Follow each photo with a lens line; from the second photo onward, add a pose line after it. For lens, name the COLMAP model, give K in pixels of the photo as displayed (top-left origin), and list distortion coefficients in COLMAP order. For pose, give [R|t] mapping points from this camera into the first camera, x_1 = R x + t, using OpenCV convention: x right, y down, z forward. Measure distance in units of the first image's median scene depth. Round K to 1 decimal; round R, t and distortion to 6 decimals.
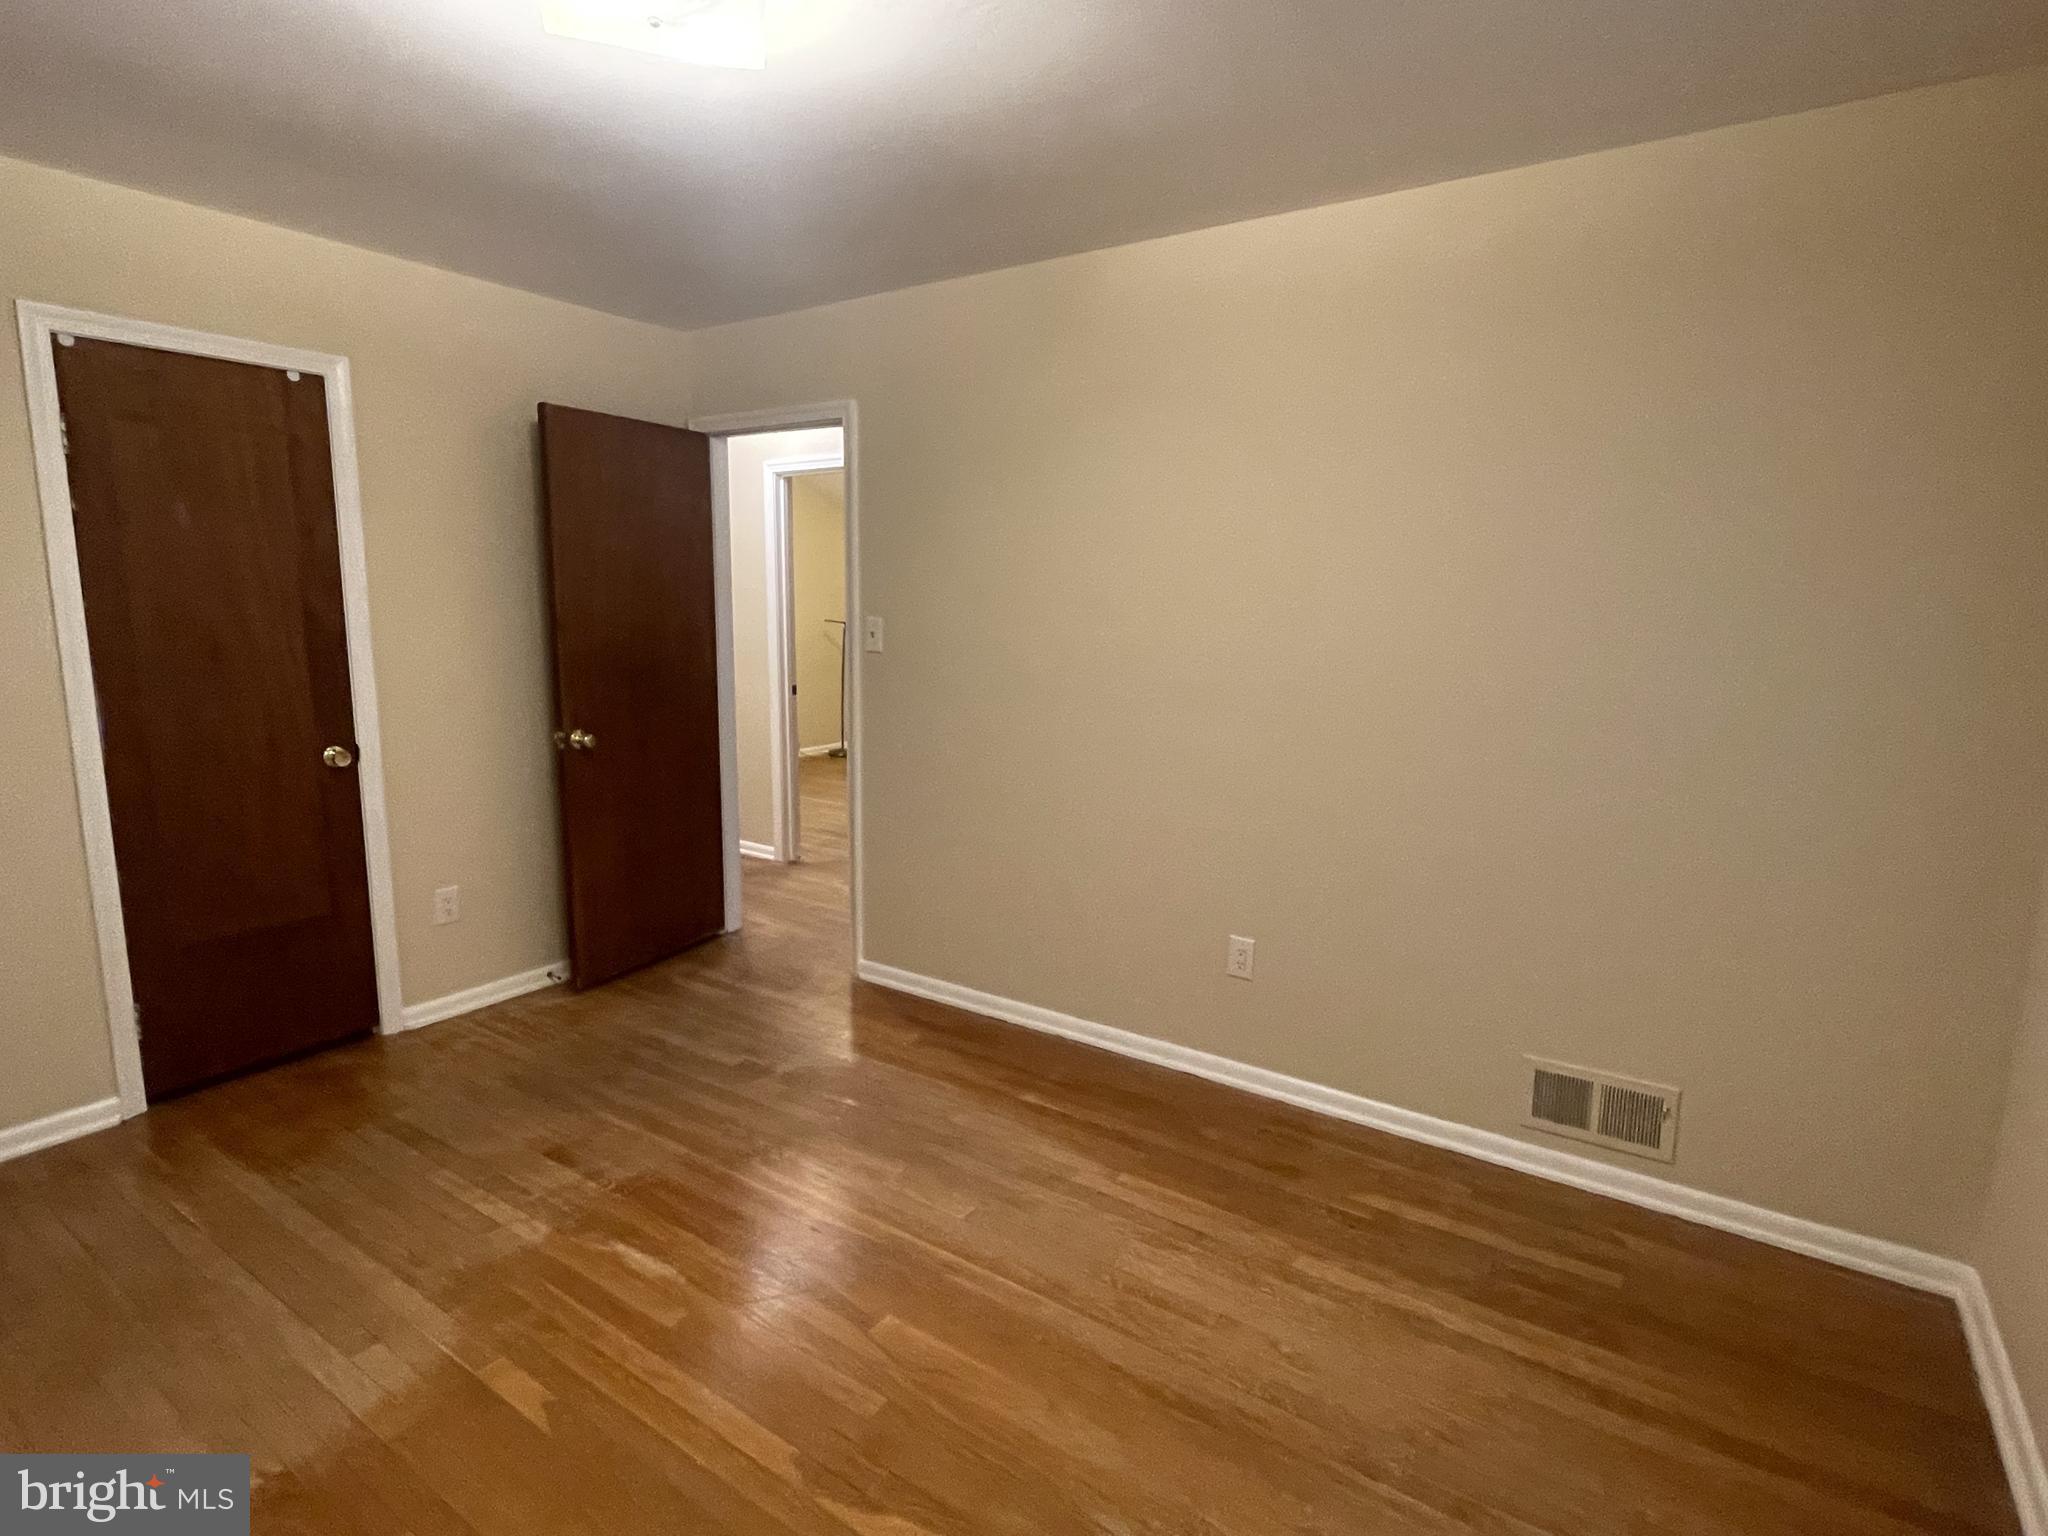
lens RADIAL K [[1042.1, 0, 1017.2], [0, 1042.1, 764.4], [0, 0, 1]] dist [-0.000193, 0.000466]
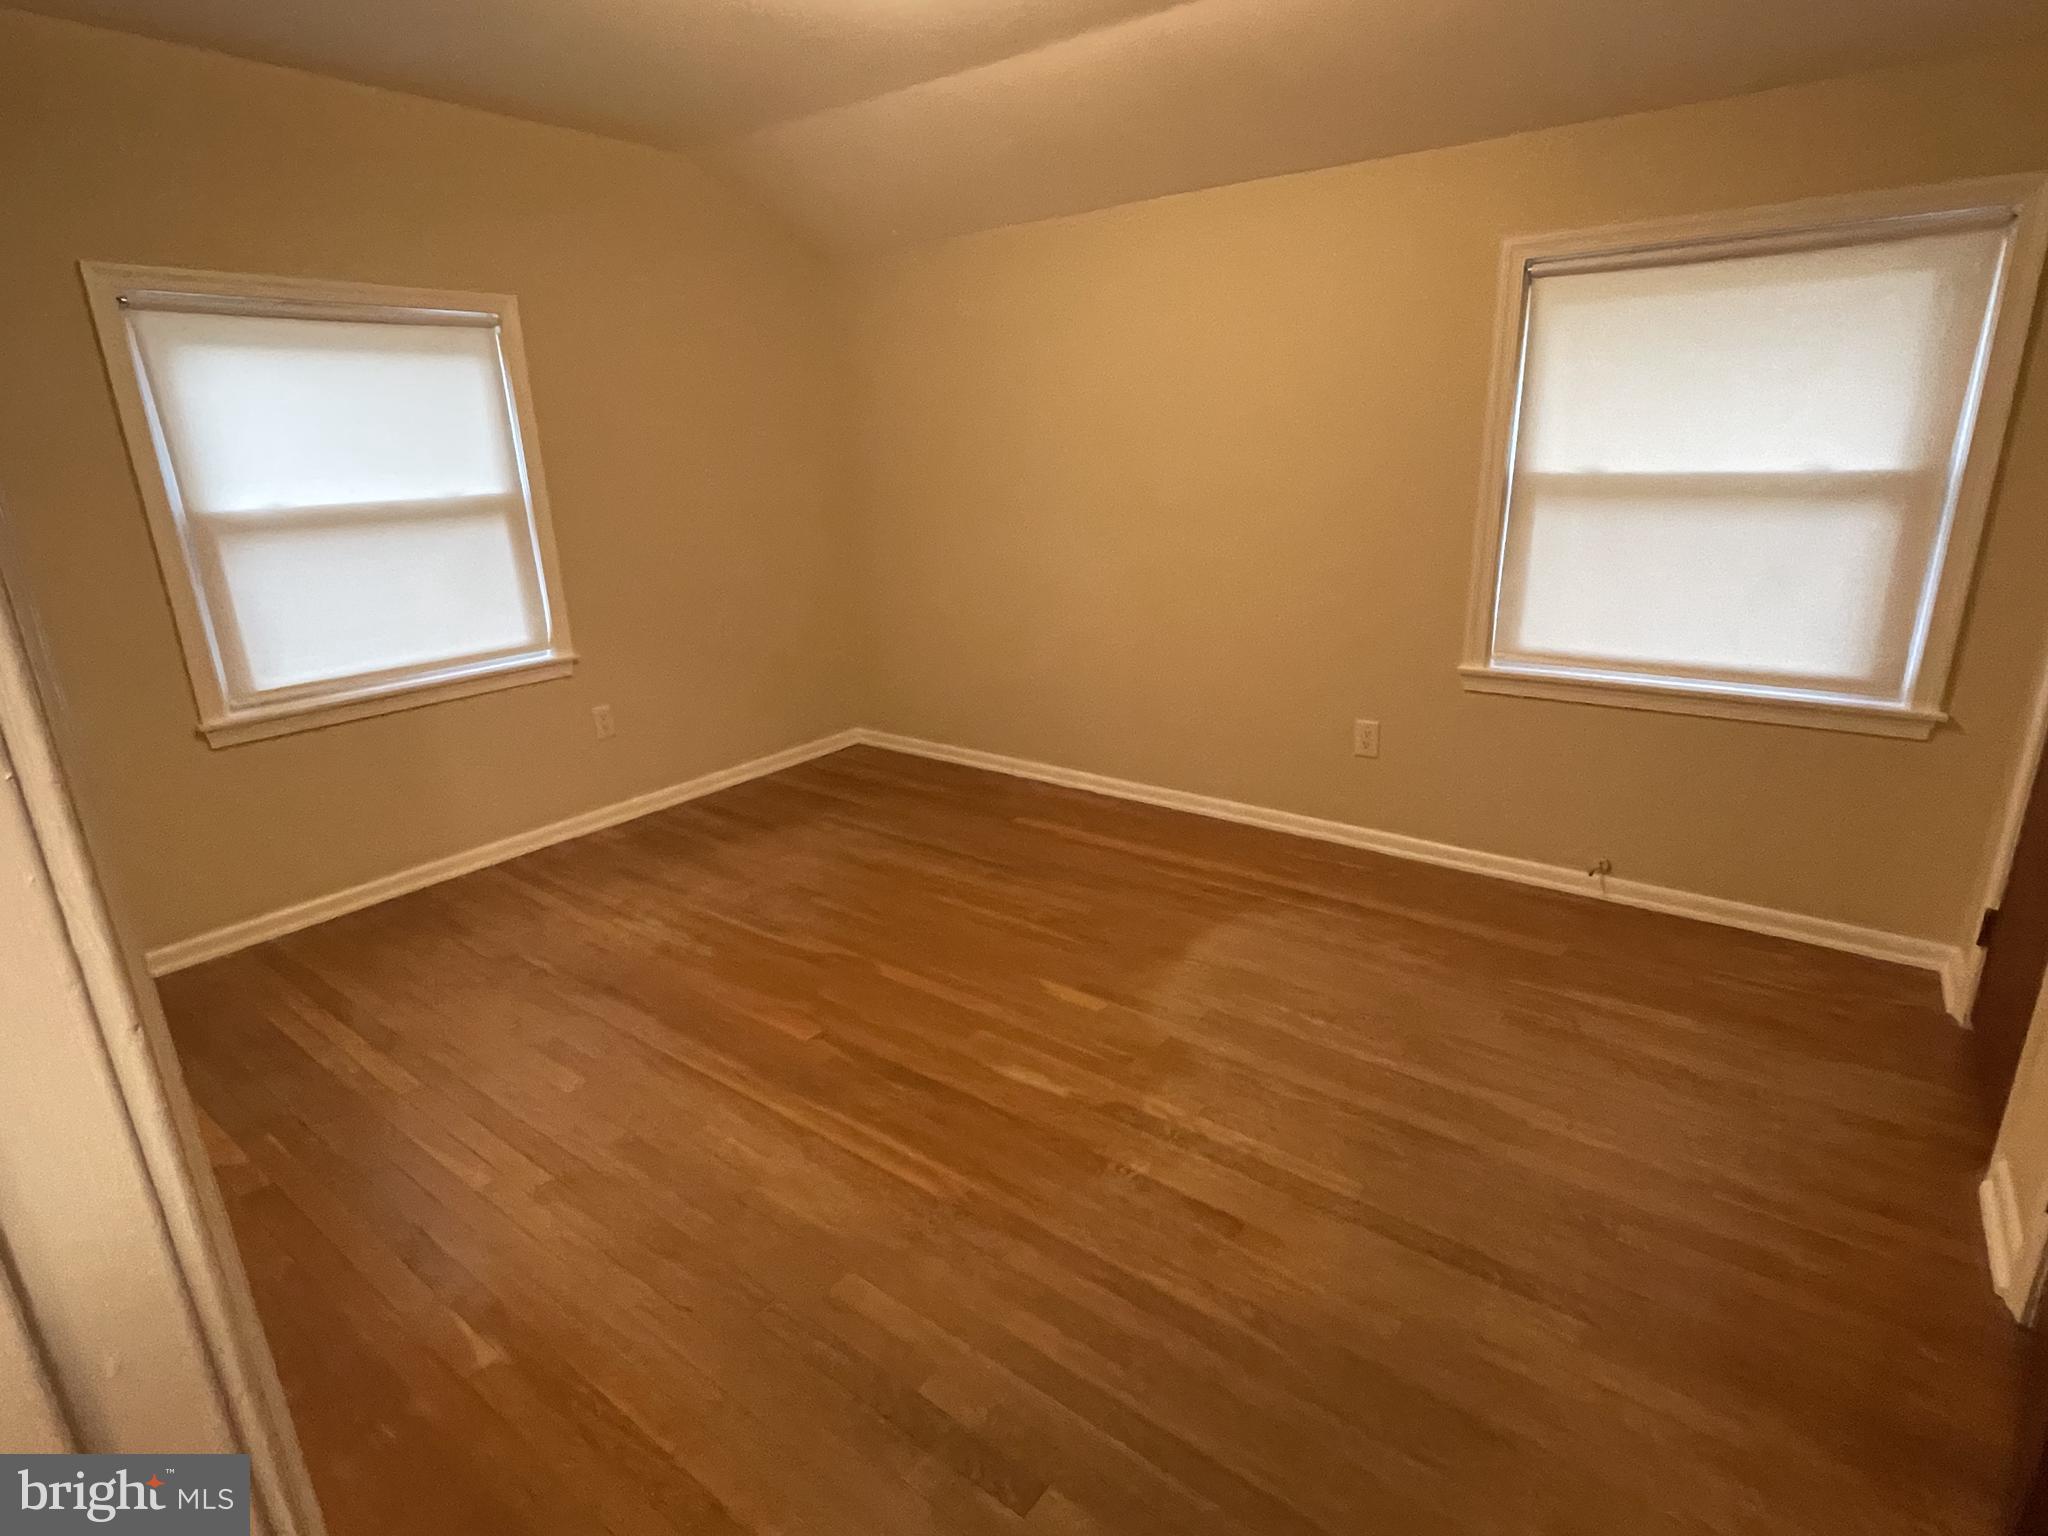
lens RADIAL K [[1042.1, 0, 1031.3], [0, 1042.1, 774.2], [0, 0, 1]] dist [-0.000193, 0.000466]
pose [[-0.999178, 0.004808, 0.040254, -0.322368], [0.022729, 0.888647, 0.458028, -0.218919], [-0.033569, 0.458567, -0.888026, 1.425220]]
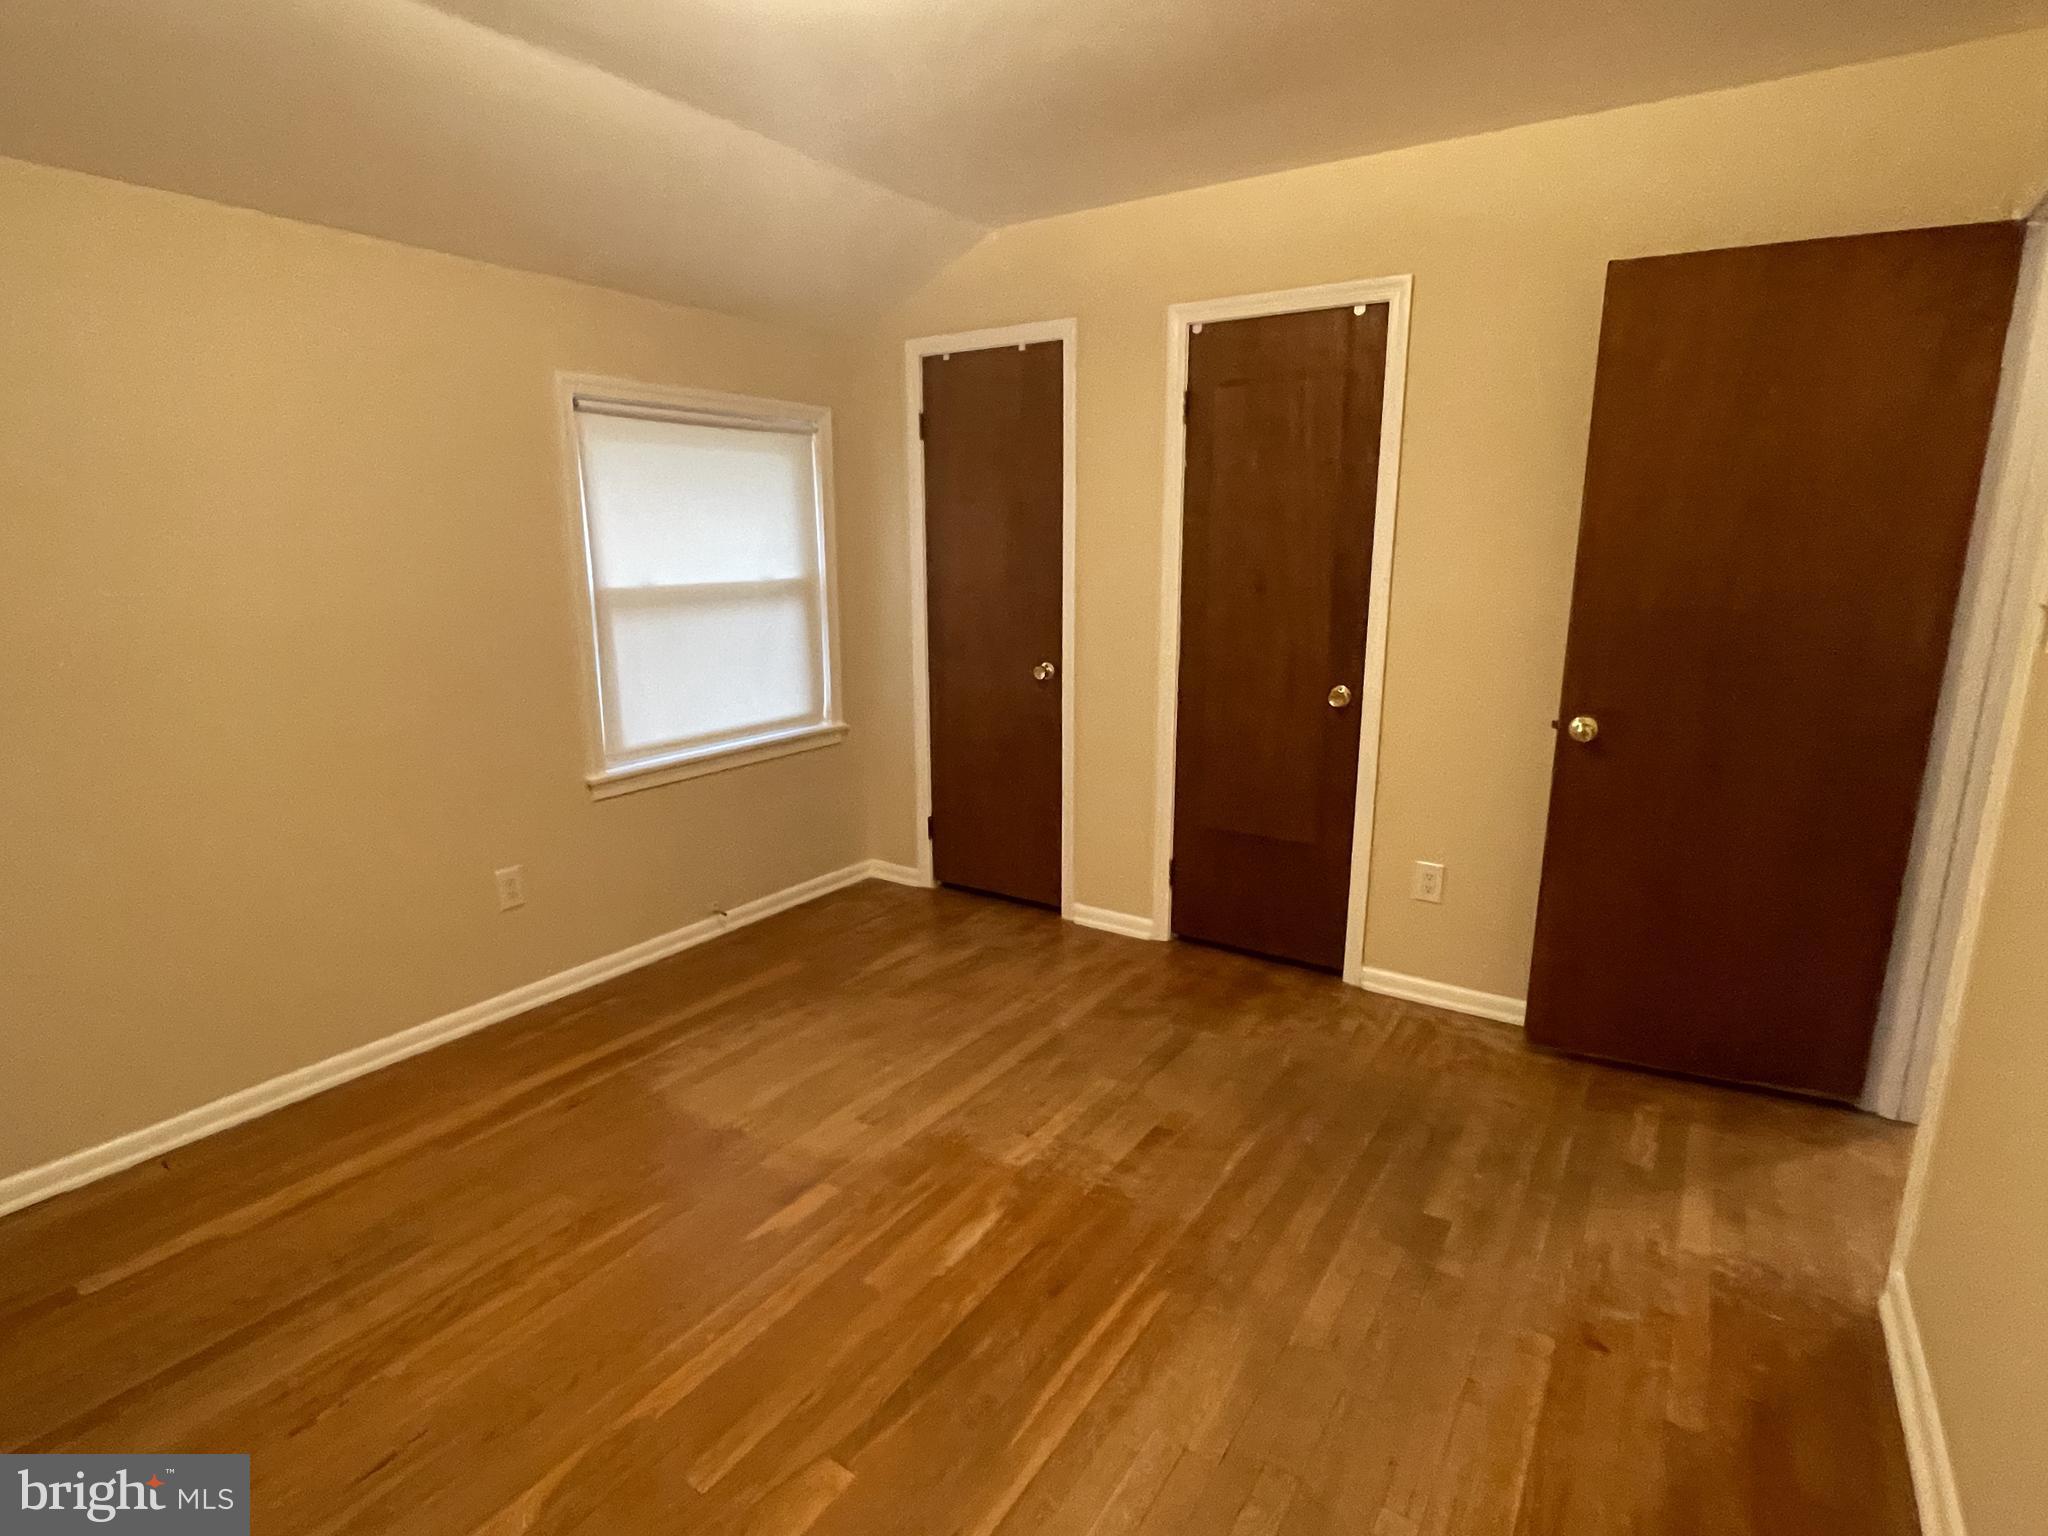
lens RADIAL K [[1042.1, 0, 1025.1], [0, 1042.1, 765.1], [0, 0, 1]] dist [-0.000193, 0.000466]
pose [[0.019716, 0.203869, -0.978800, 0.381306], [-0.159991, 0.967017, 0.198193, -0.105237], [0.986922, 0.152691, 0.051683, 0.744326]]
